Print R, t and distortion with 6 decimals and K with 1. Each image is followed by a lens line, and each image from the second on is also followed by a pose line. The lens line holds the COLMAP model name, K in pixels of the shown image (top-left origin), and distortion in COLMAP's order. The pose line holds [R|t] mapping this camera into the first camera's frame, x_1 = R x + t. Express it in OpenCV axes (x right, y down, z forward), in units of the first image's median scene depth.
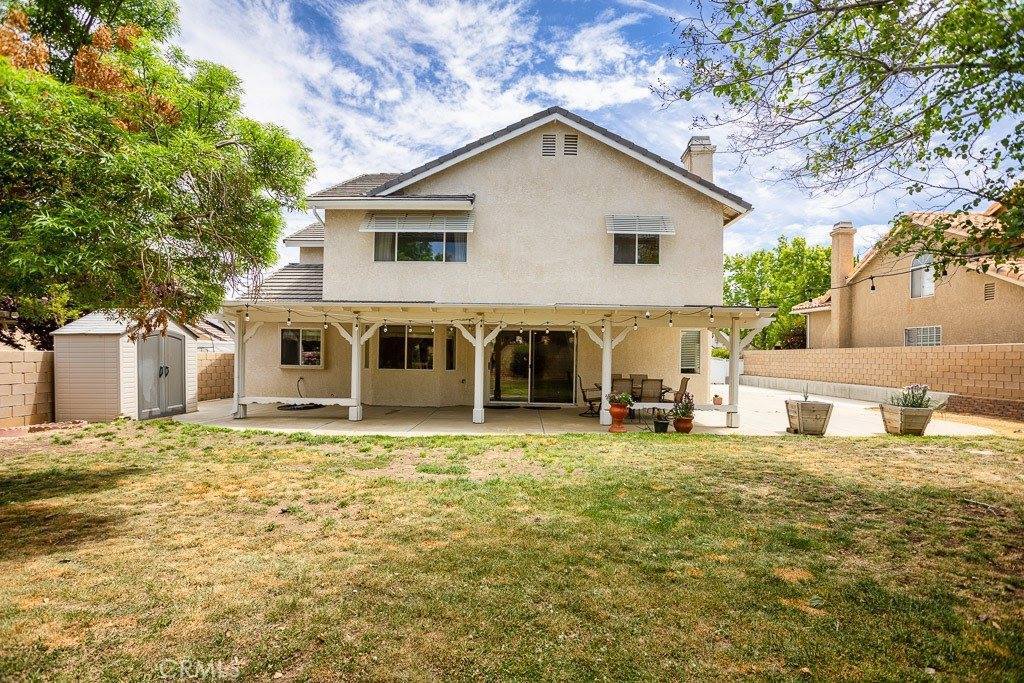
lens RADIAL K [[524.5, 0, 514.2], [0, 524.5, 348.4], [0, 0, 1]] dist [-0.079341, 0.034324]
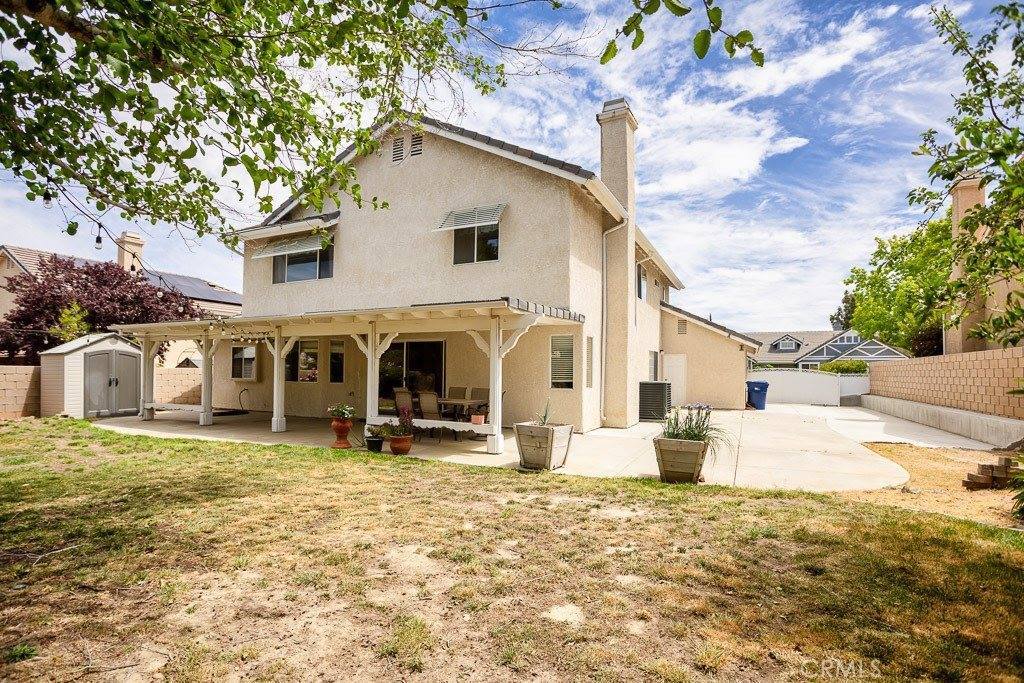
lens RADIAL K [[524.5, 0, 514.2], [0, 524.5, 348.4], [0, 0, 1]] dist [-0.079341, 0.034324]
pose [[0.904273, -0.026157, -0.426154, 0.661736], [0.009225, 0.999086, -0.041747, 0.020550], [0.426856, 0.033819, 0.903687, 0.236558]]
